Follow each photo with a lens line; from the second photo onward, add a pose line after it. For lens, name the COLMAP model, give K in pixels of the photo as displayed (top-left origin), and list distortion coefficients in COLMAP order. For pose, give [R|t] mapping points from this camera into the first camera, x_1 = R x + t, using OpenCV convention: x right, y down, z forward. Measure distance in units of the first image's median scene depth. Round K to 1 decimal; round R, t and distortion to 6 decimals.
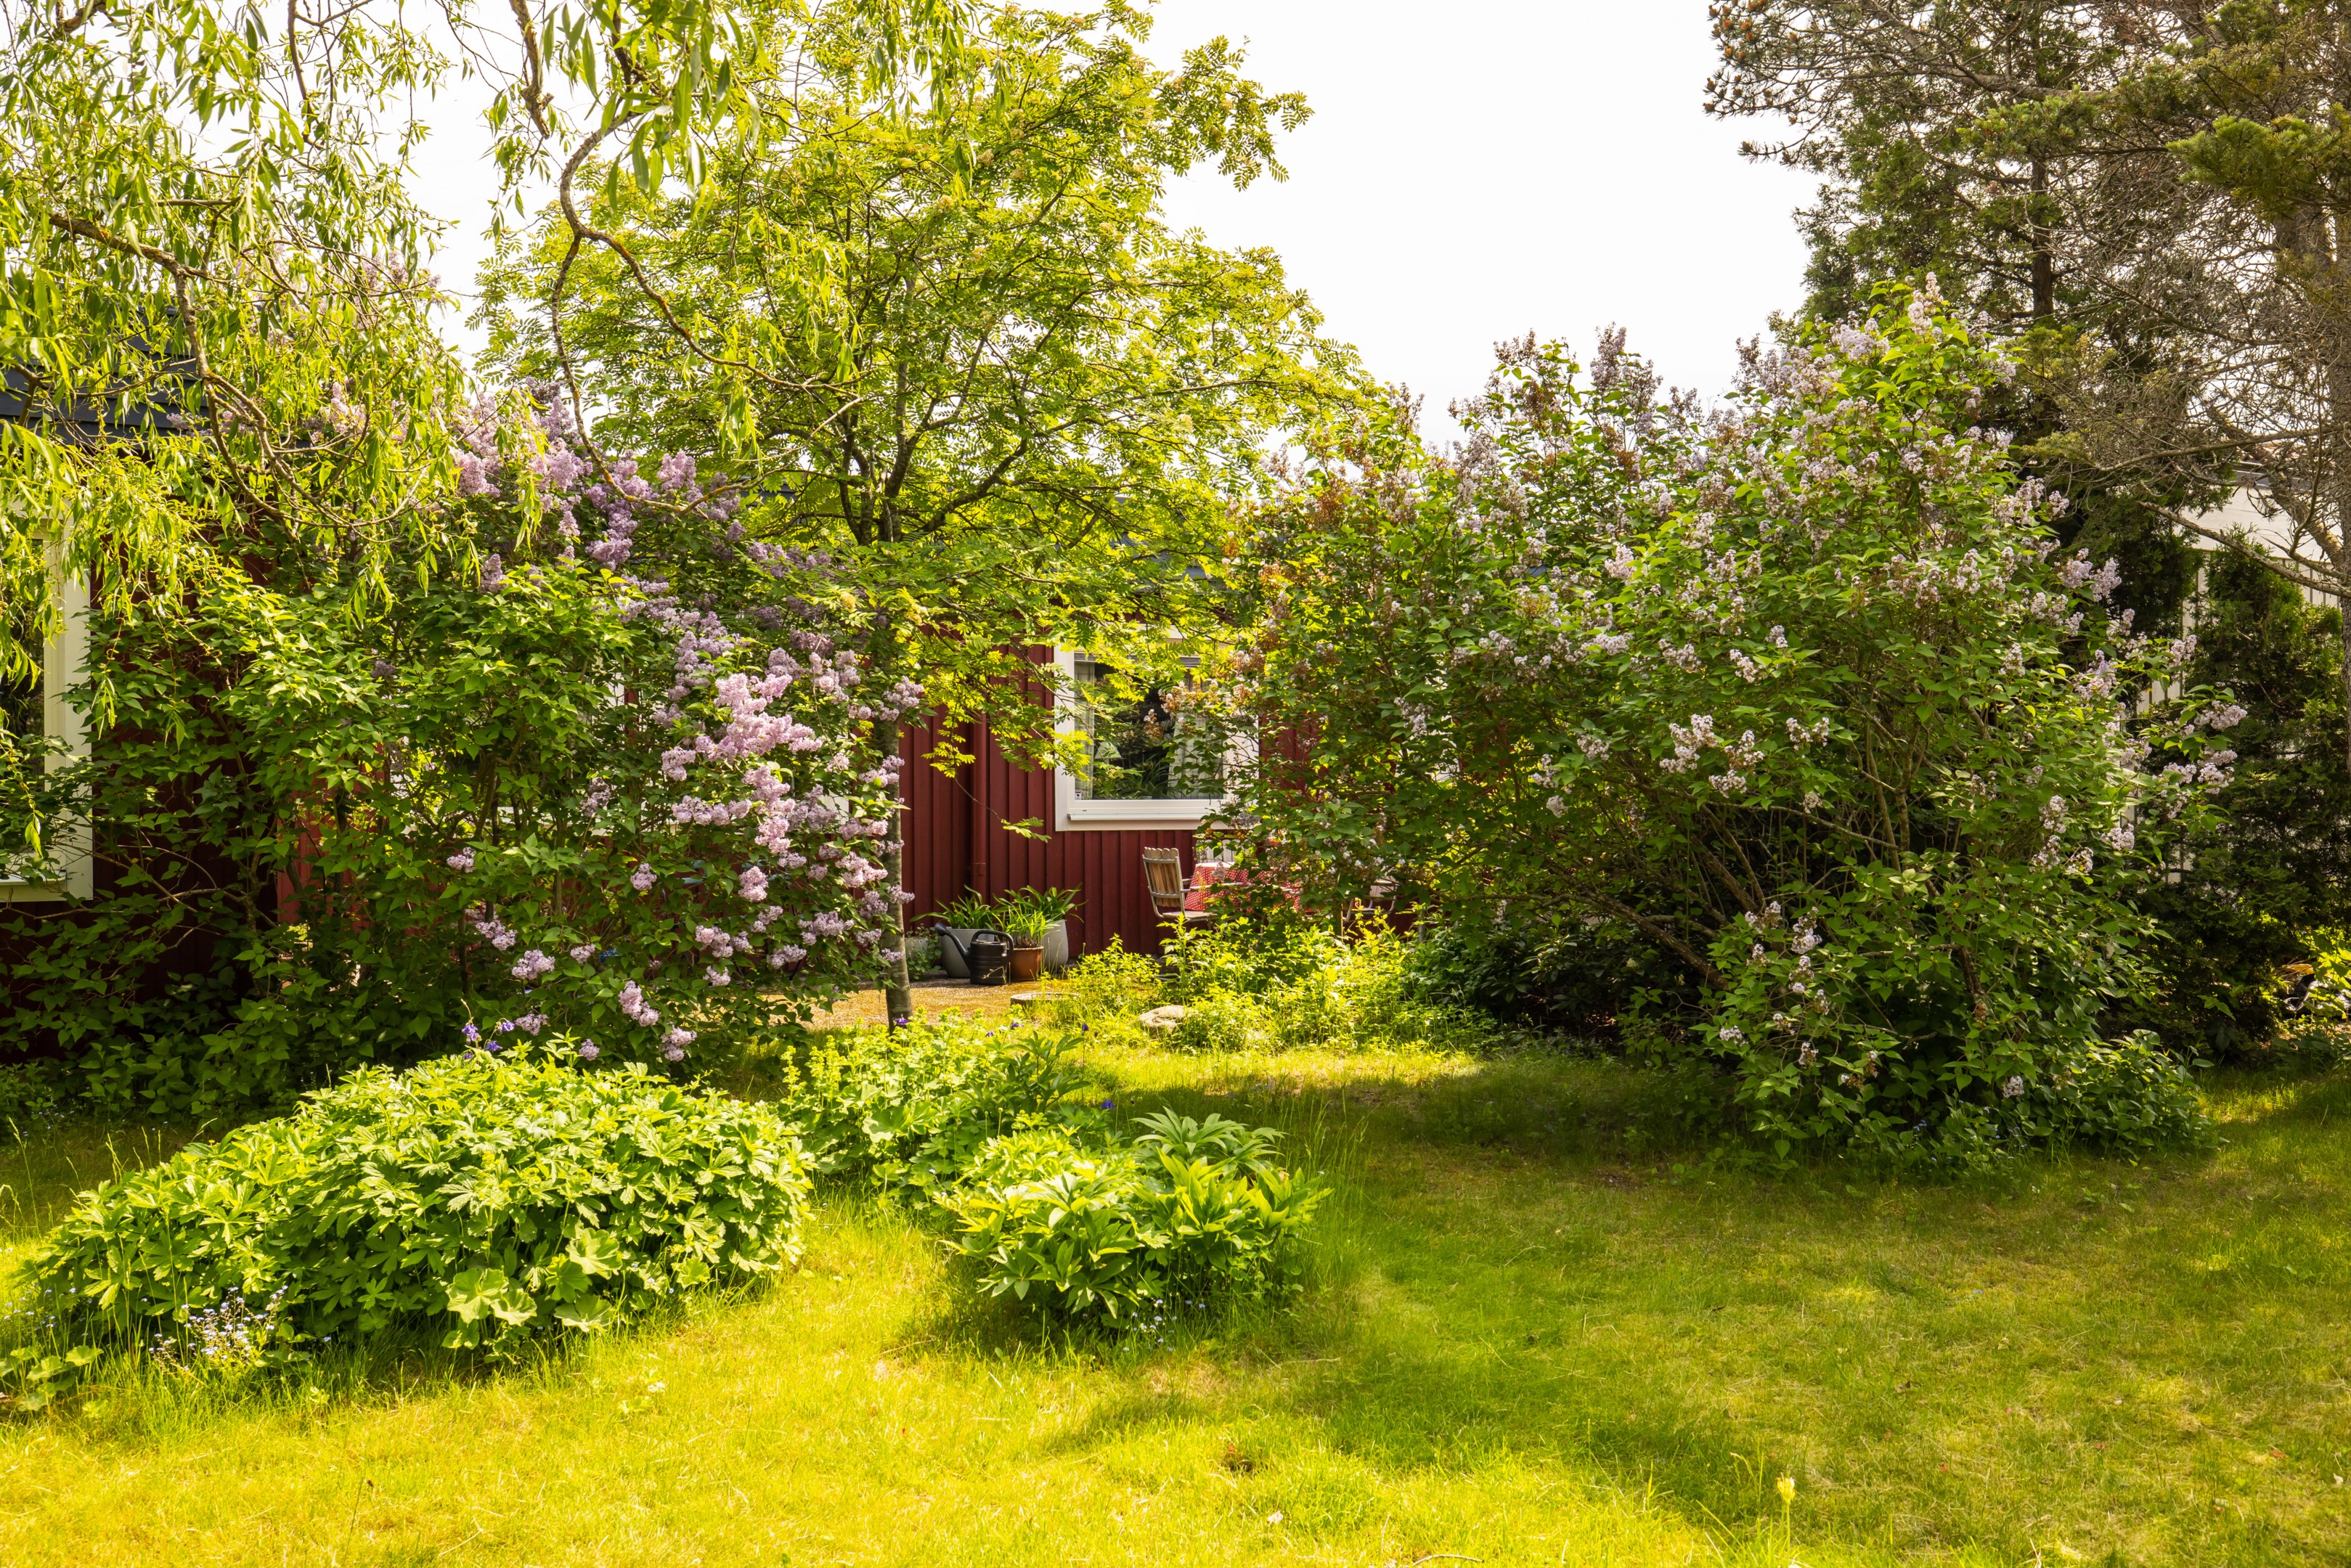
lens RADIAL K [[1990.5, 0, 1174.3], [0, 1990.5, 780.9], [0, 0, 1]] dist [-0.003928, 0.025108]
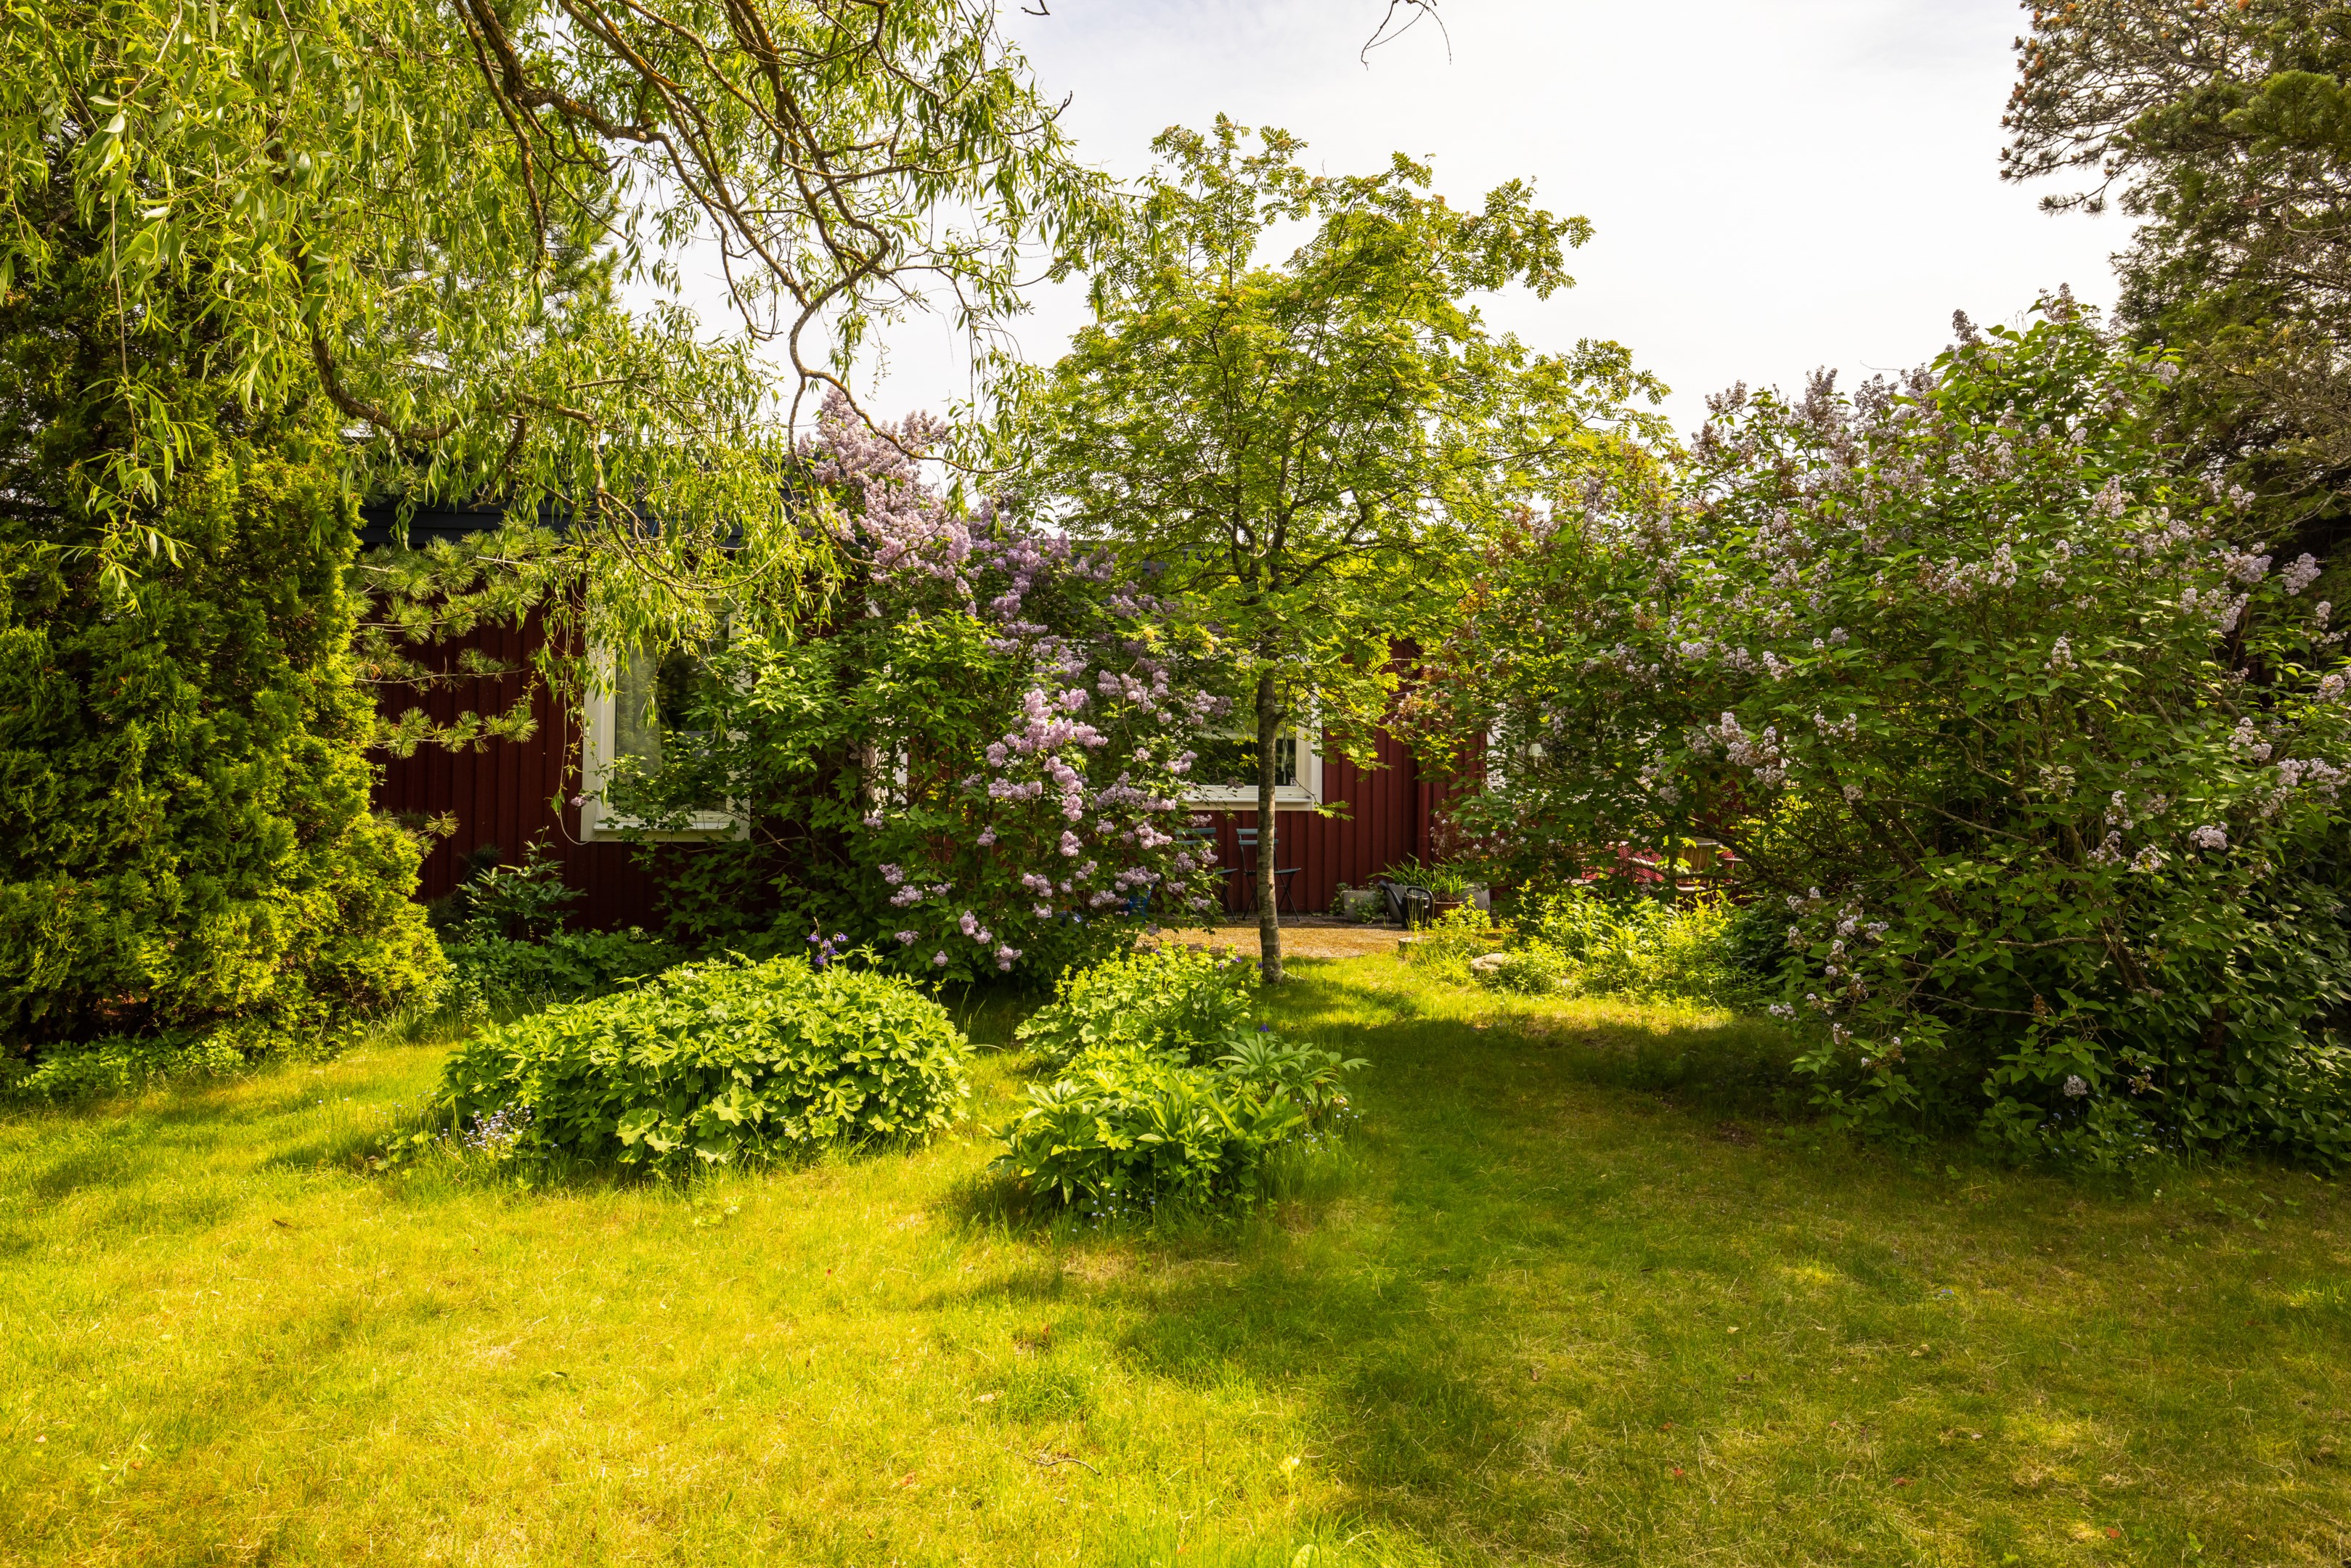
lens RADIAL K [[1416.2, 0, 1163.7], [0, 1416.2, 741.8], [0, 0, 1]] dist [0.000792, 0.004112]
pose [[0.914656, 0.000497, -0.404232, 0.257542], [-0.010570, 0.999687, -0.022688, 0.003633], [0.404094, 0.025025, 0.914375, 0.150732]]
